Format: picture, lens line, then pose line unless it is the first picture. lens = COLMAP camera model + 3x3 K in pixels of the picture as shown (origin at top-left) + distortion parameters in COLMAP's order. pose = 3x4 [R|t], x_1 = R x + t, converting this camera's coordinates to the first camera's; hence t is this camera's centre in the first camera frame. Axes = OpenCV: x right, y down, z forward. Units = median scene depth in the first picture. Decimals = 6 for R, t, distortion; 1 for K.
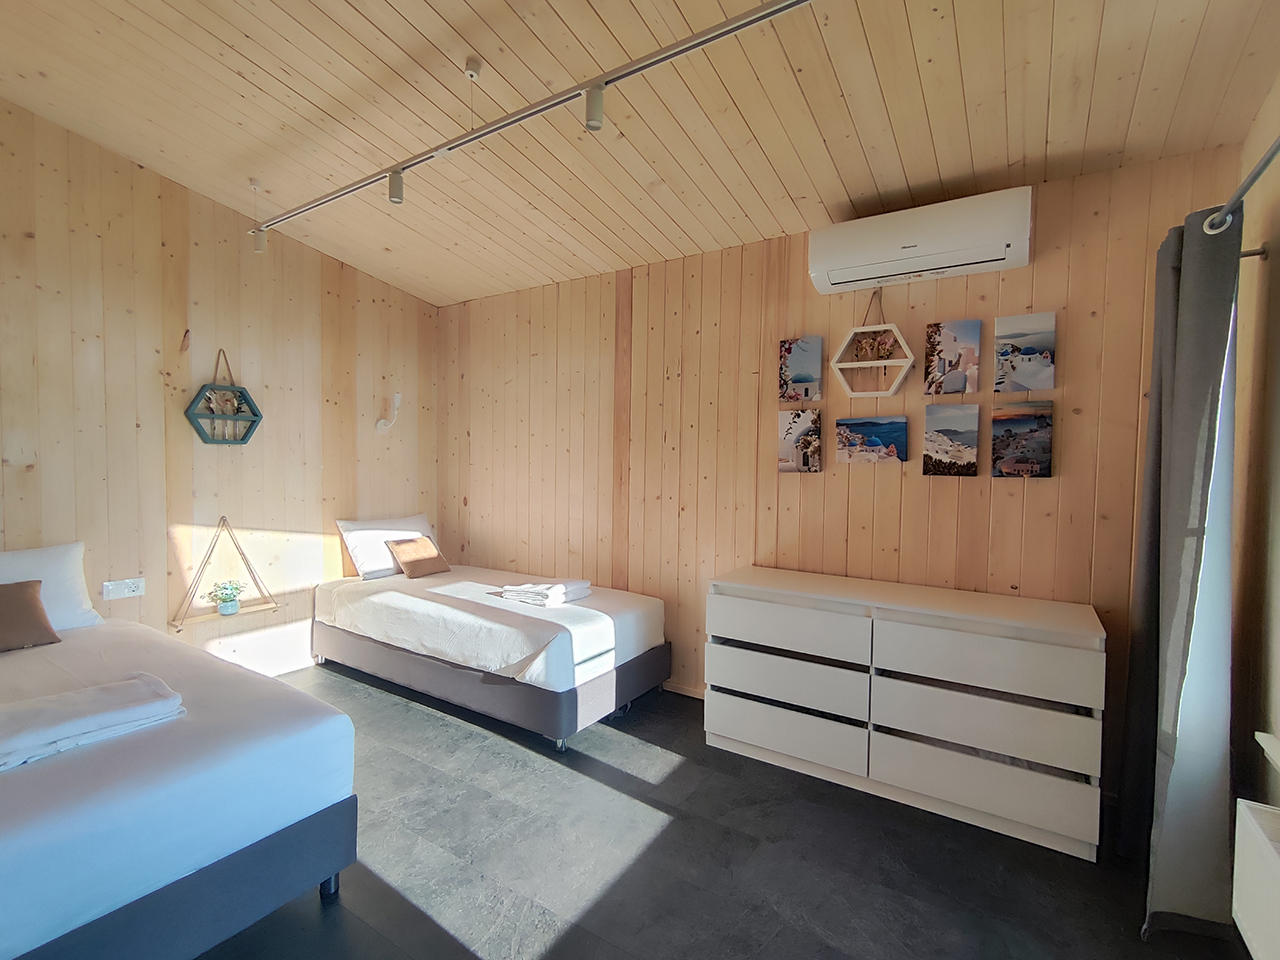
lens RADIAL K [[591.9, 0, 635.4], [0, 591.9, 477.6], [0, 0, 1]] dist [0.006046, 0.000433]
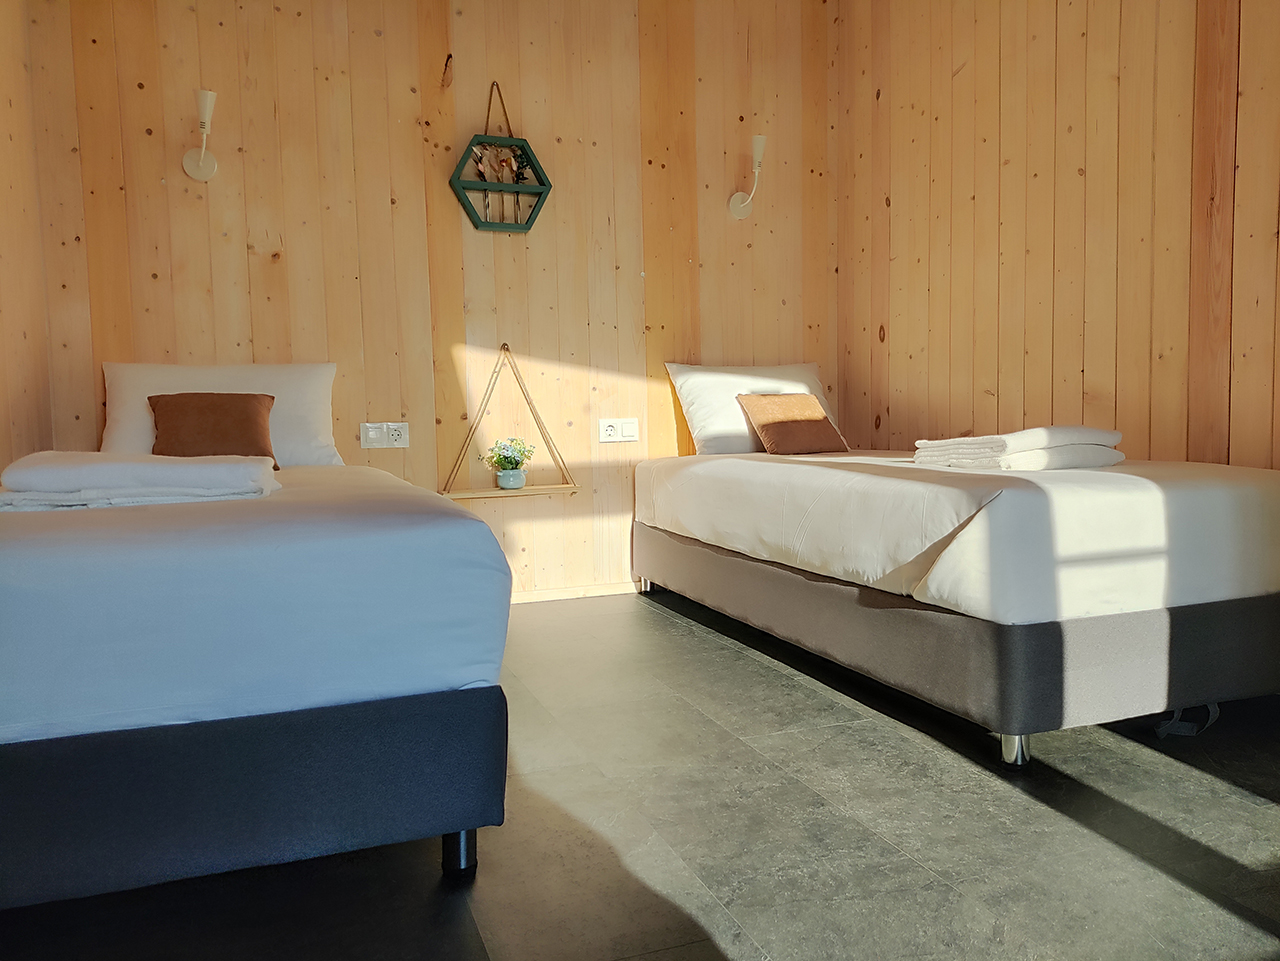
lens RADIAL K [[933.6, 0, 647.0], [0, 933.6, 479.4], [0, 0, 1]] dist [0.092784, -0.138444]
pose [[0.818300, 0.014885, -0.574598, 0.039690], [0.013229, 0.998912, 0.044718, 0.180814], [0.574639, -0.044194, 0.817213, 0.243736]]
